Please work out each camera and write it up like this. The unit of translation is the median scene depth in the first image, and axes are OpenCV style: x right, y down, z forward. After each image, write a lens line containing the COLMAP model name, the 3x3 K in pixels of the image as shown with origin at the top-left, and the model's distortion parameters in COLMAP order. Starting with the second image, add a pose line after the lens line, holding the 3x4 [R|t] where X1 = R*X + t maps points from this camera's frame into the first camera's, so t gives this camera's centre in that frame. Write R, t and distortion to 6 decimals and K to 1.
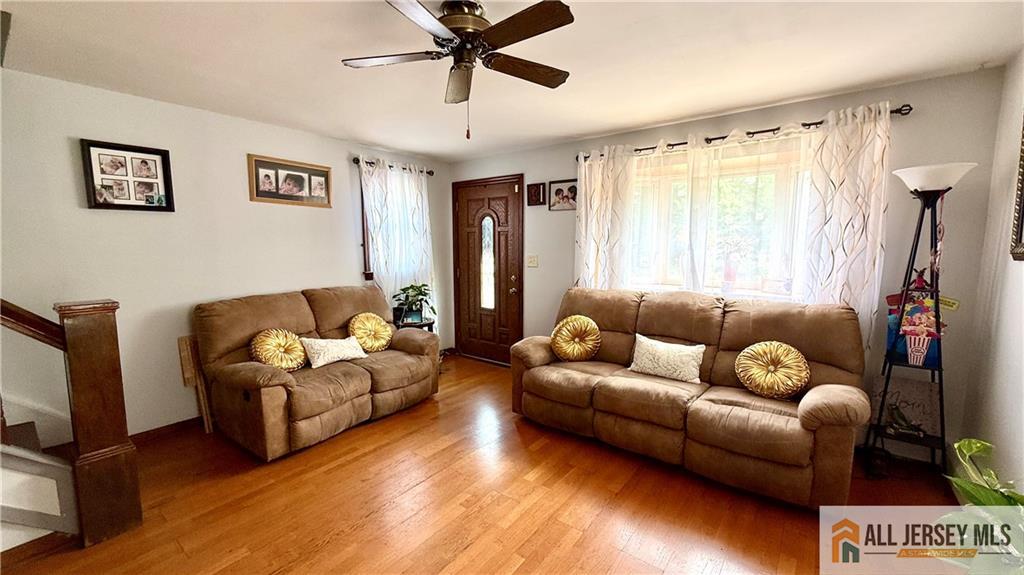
lens RADIAL K [[417.7, 0, 512.0], [0, 417.7, 287.5], [0, 0, 1]] dist [-0.000464, -0.000023]
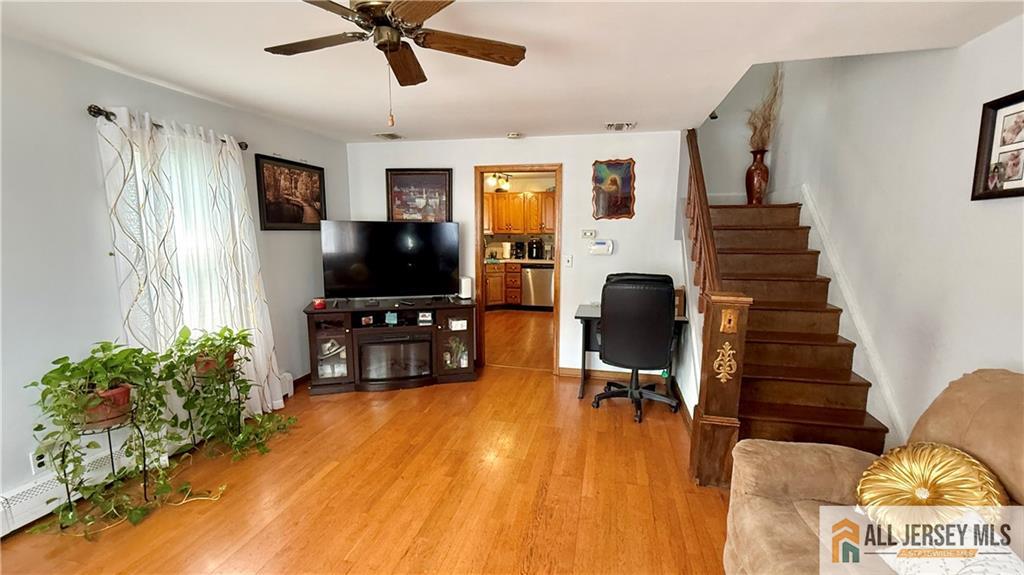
lens RADIAL K [[425.7, 0, 512.0], [0, 425.7, 287.5], [0, 0, 1]] dist [-0.000113, 0.000122]
pose [[-0.915978, 0.056593, -0.397217, 0.024537], [-0.043327, 0.970262, 0.238148, -0.179264], [0.398882, 0.235349, -0.886287, 1.338554]]
